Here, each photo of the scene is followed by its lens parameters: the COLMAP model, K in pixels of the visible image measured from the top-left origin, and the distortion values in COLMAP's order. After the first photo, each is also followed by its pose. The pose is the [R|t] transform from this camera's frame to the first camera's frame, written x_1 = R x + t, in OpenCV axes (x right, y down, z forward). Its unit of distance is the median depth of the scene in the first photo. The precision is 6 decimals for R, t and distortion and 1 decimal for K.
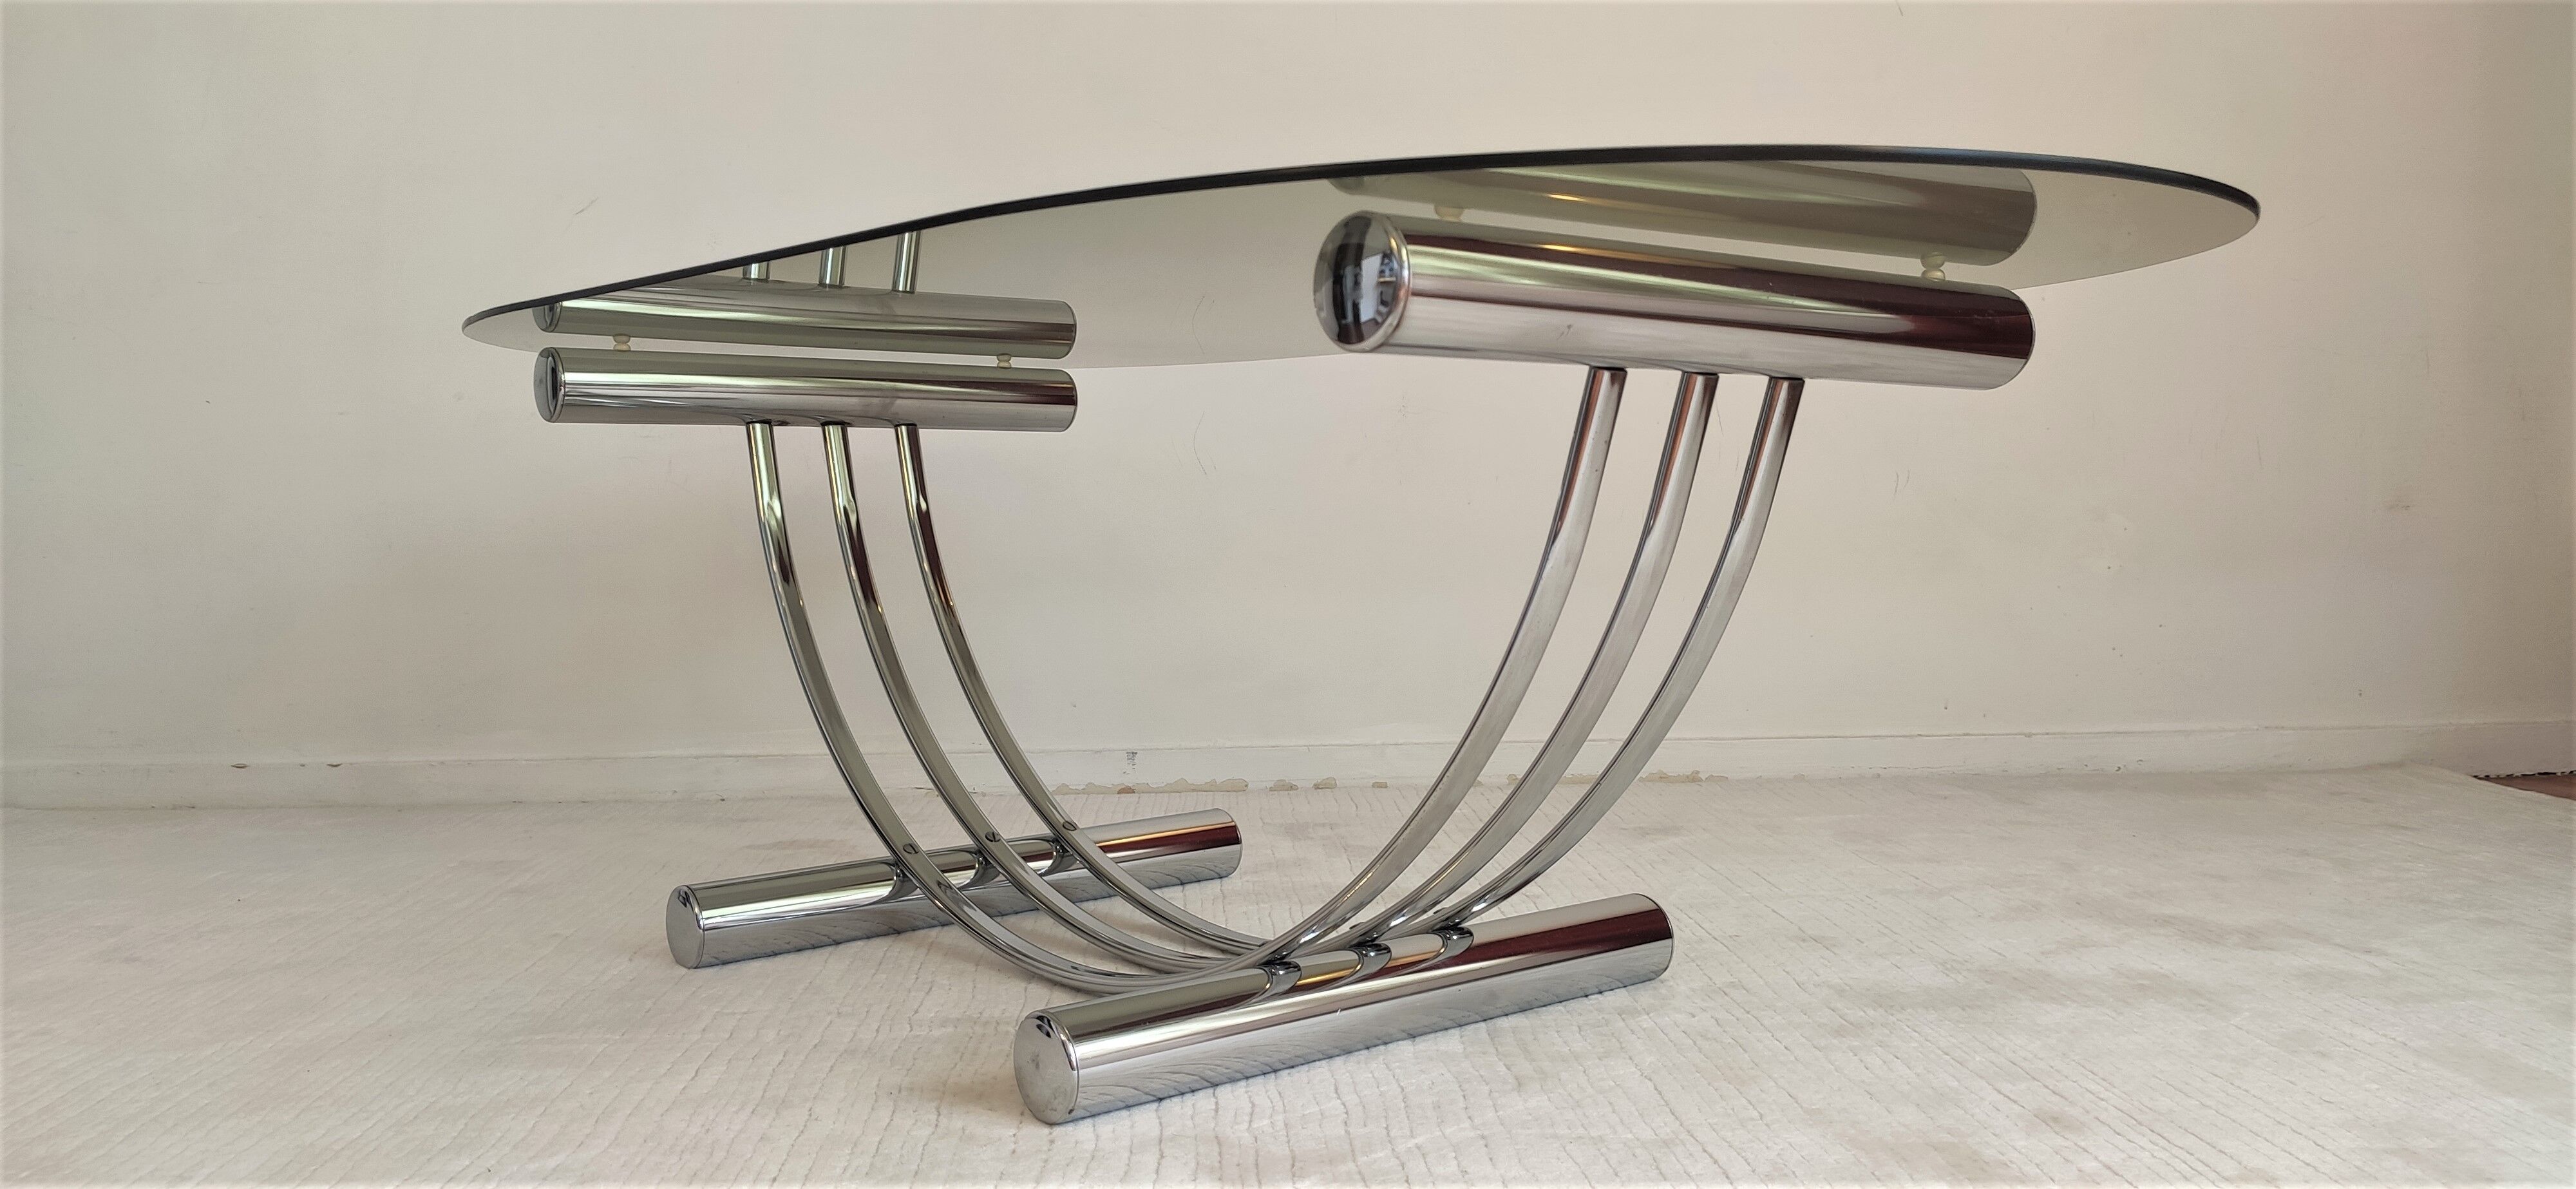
lens RADIAL K [[1877.1, 0, 1278.0], [0, 1877.1, 614.5], [0, 0, 1]] dist [0.080559, -0.123721]
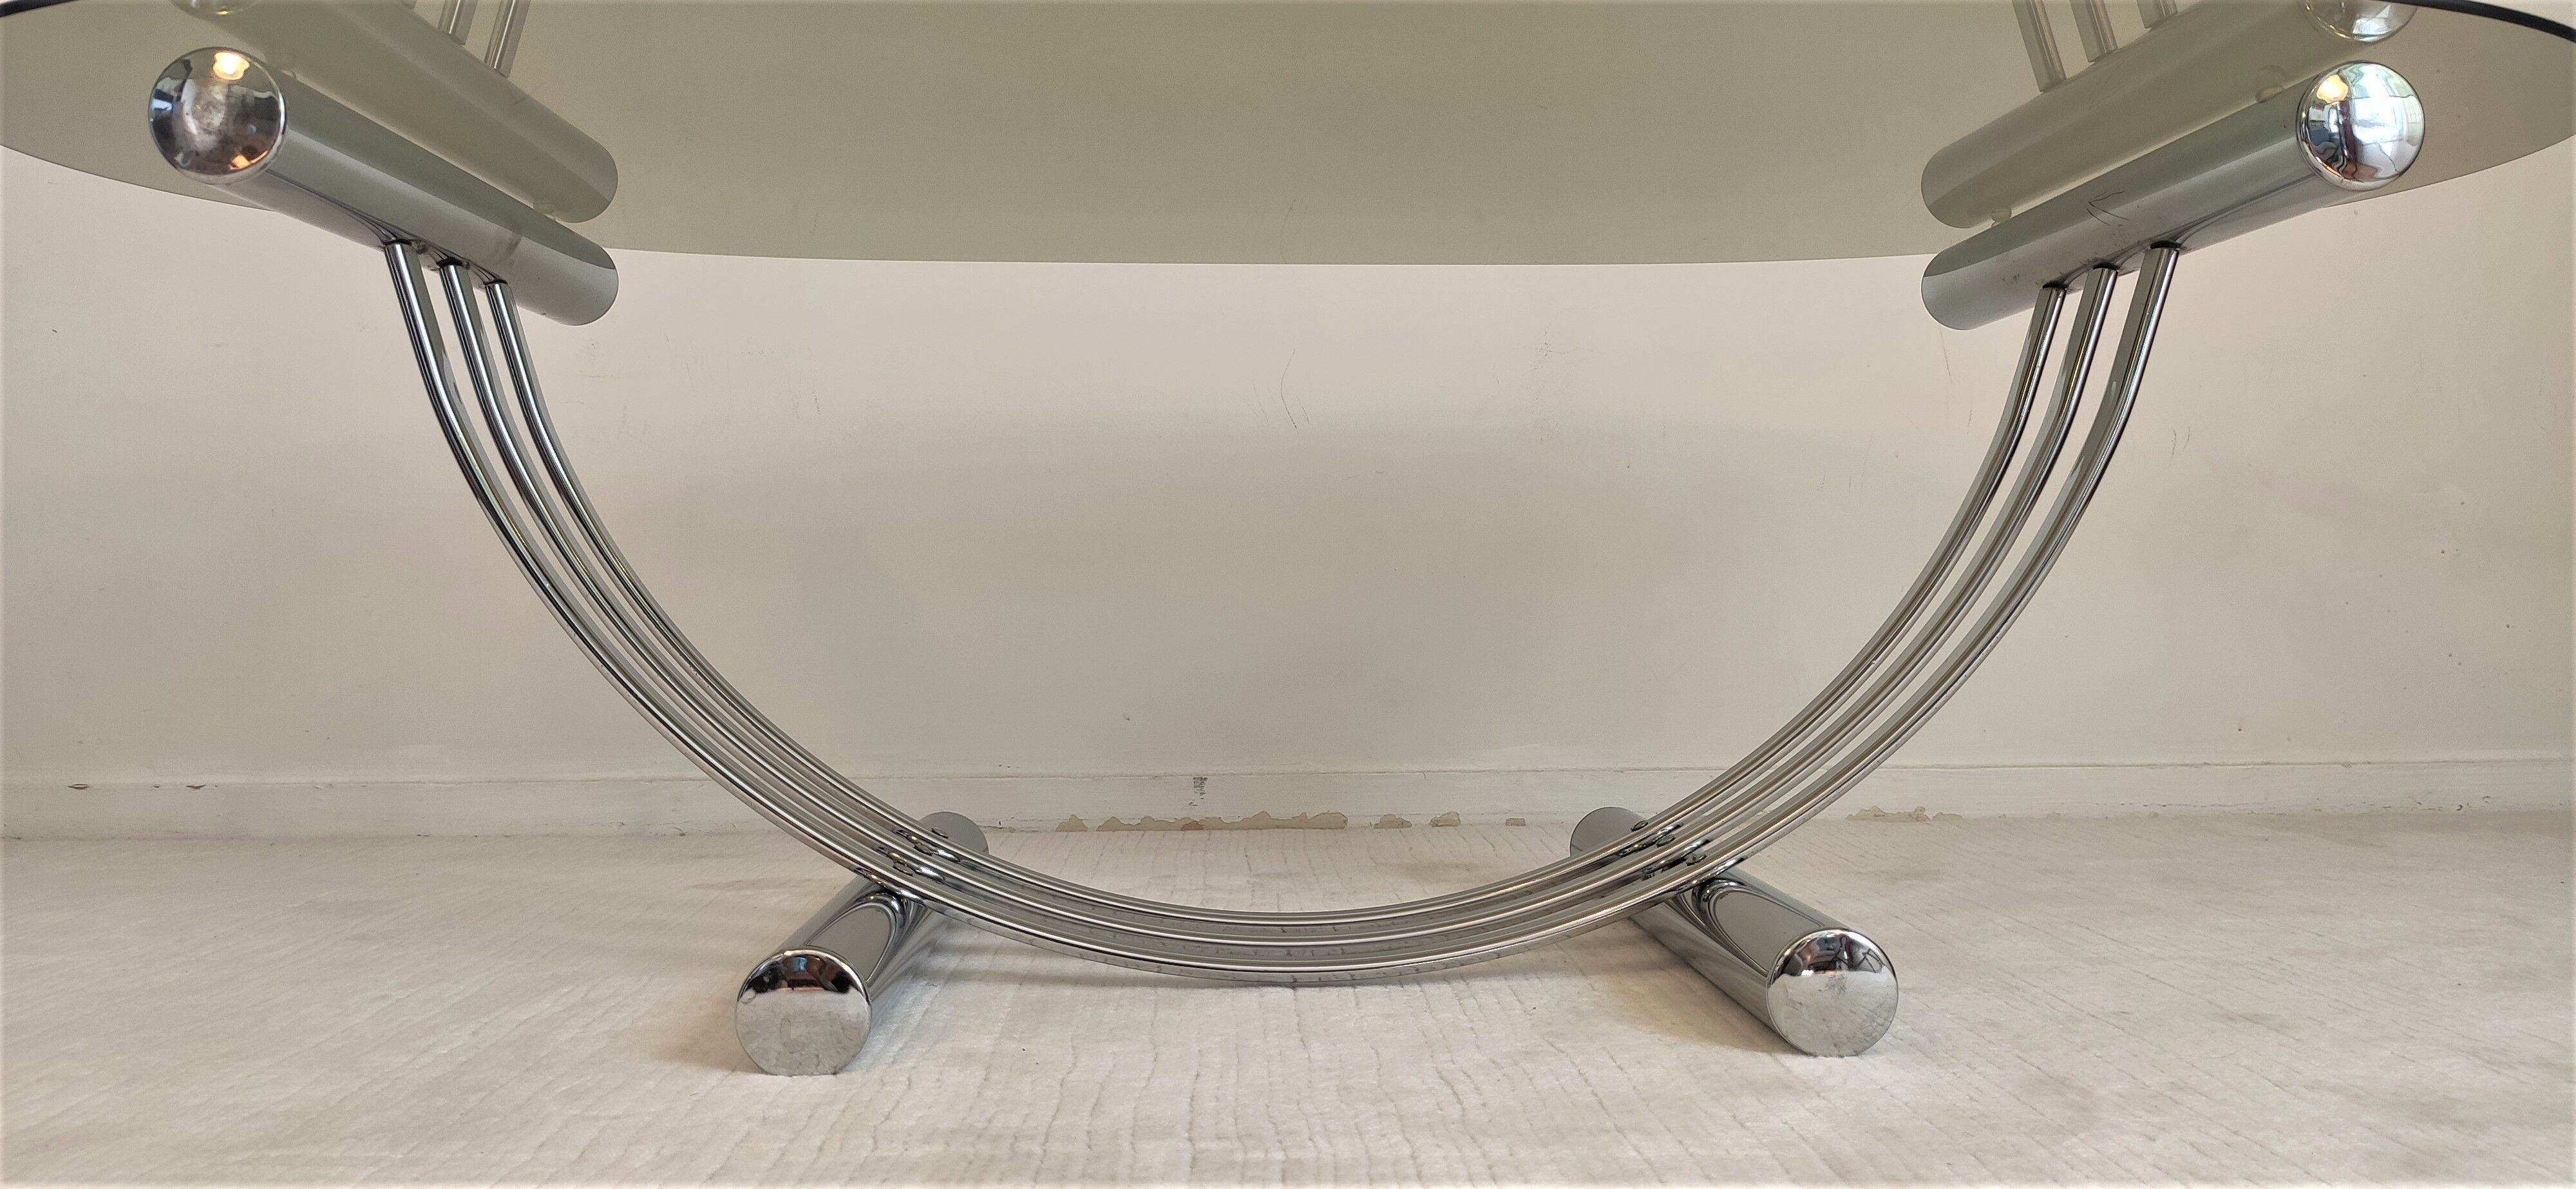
lens RADIAL K [[1894.4, 0, 1282.3], [0, 1894.4, 608.4], [0, 0, 1]] dist [0.078662, -0.126082]
pose [[0.999769, 0.003330, -0.021248, -0.040851], [-0.004340, 0.998854, -0.047669, 0.061230], [0.021065, 0.047750, 0.998637, 0.311347]]
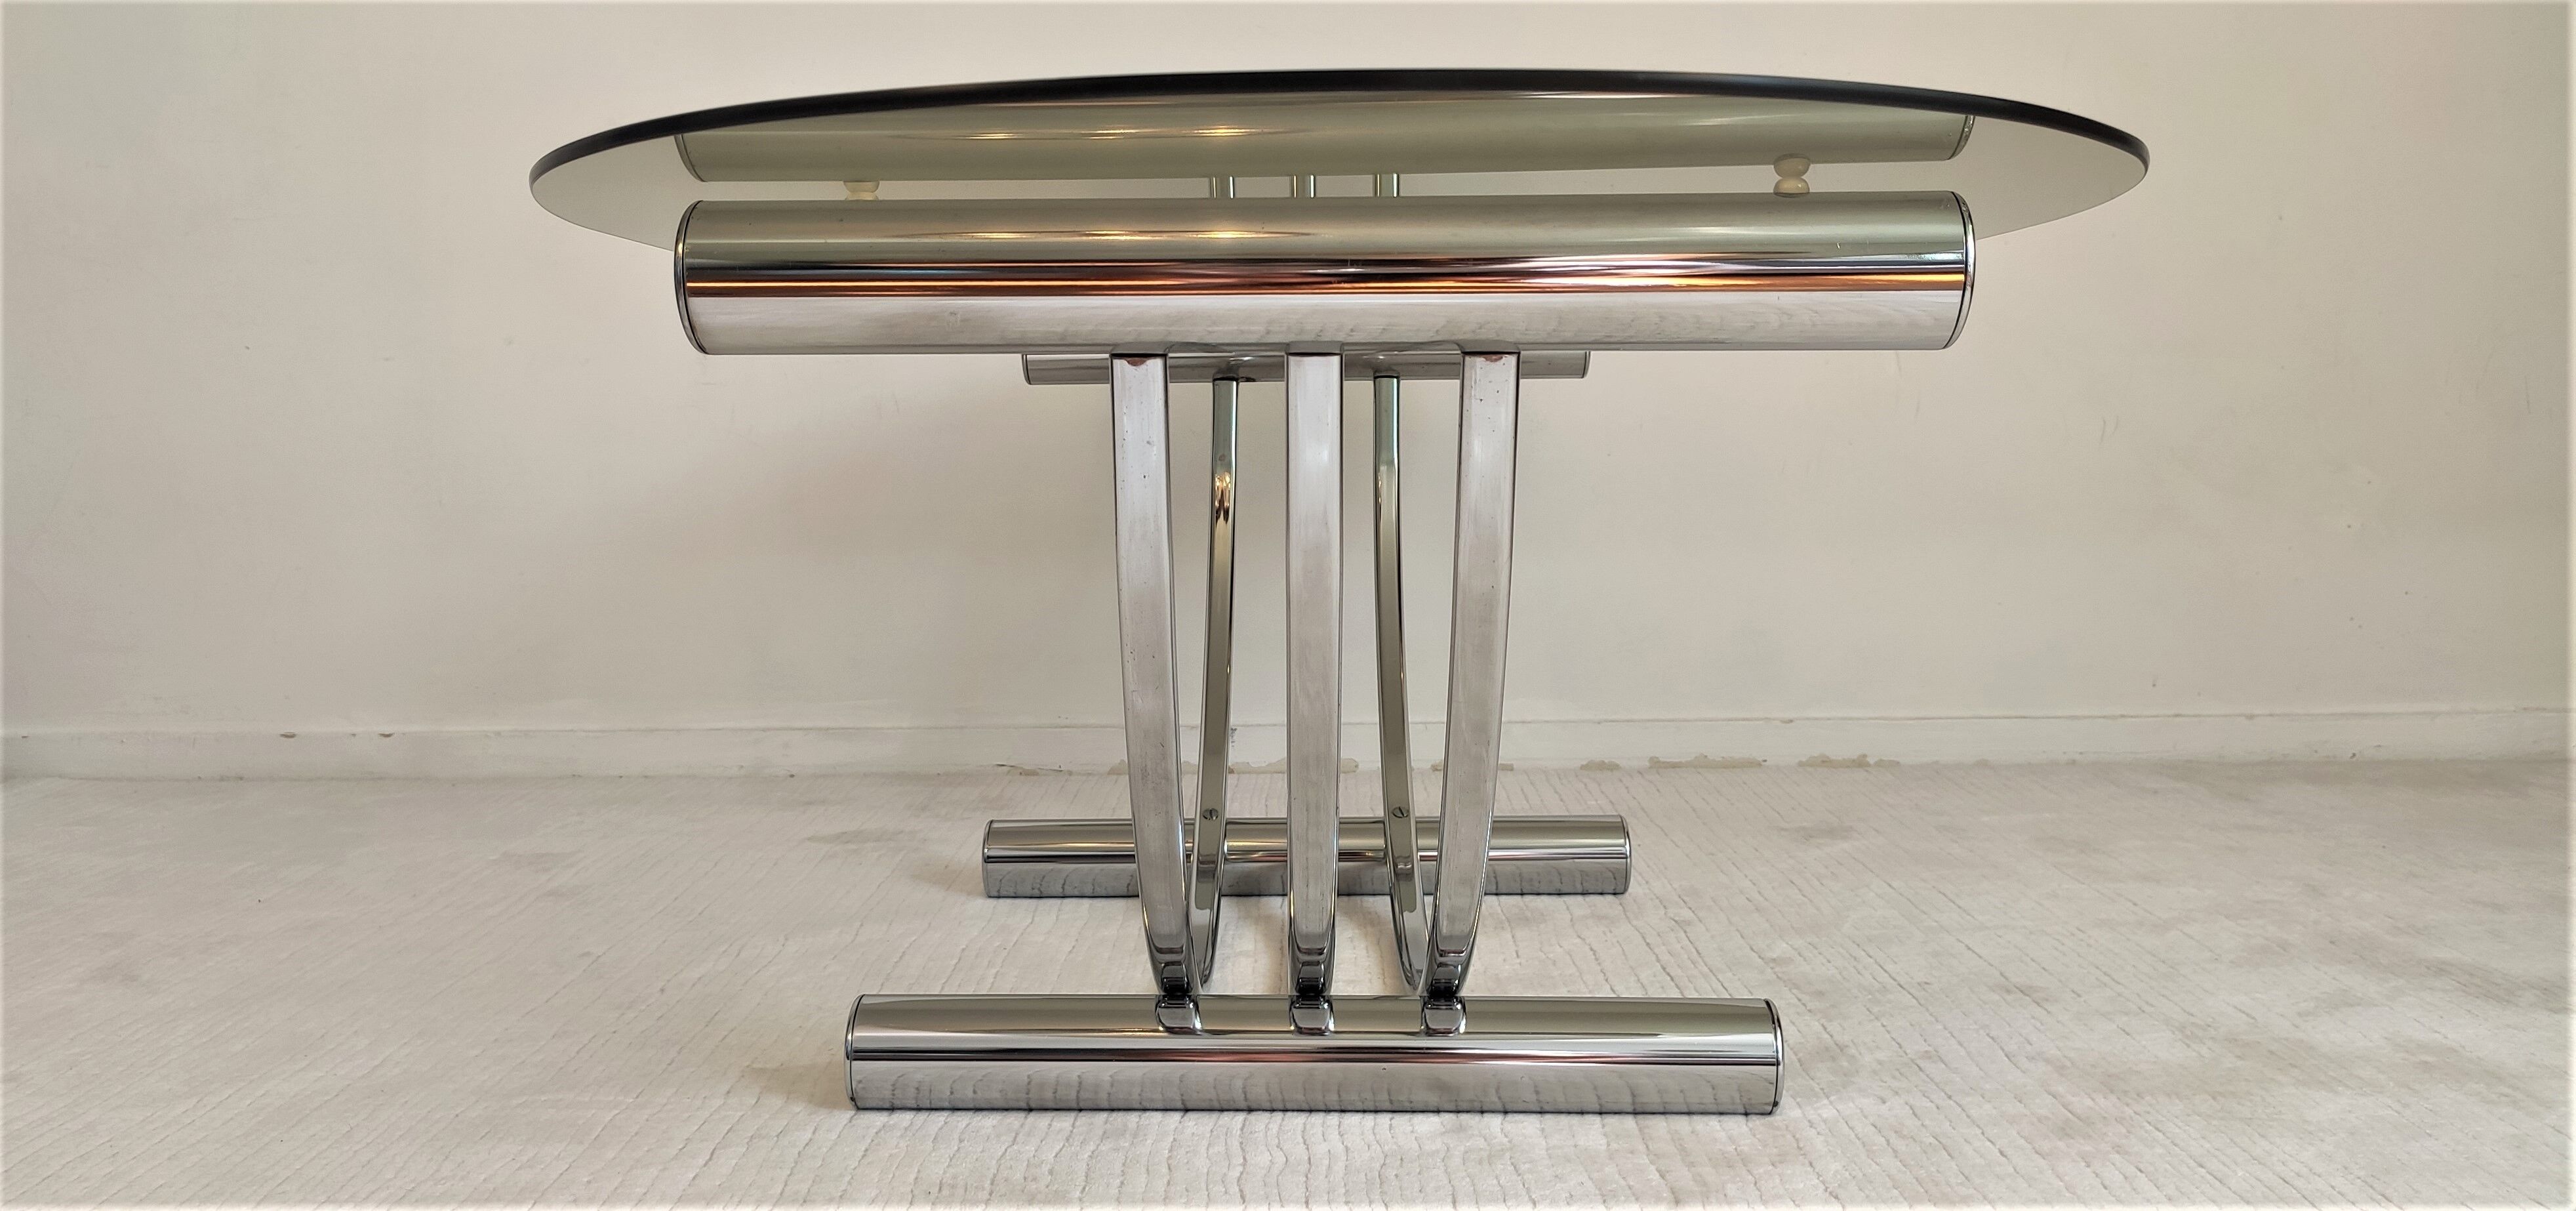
lens RADIAL K [[1922.0, 0, 1265.8], [0, 1922.0, 619.7], [0, 0, 1]] dist [0.081415, -0.134512]
pose [[0.997662, 0.005535, -0.068116, 0.003375], [-0.002443, 0.998966, 0.045394, -0.033293], [0.068297, -0.045121, 0.996644, 0.113083]]
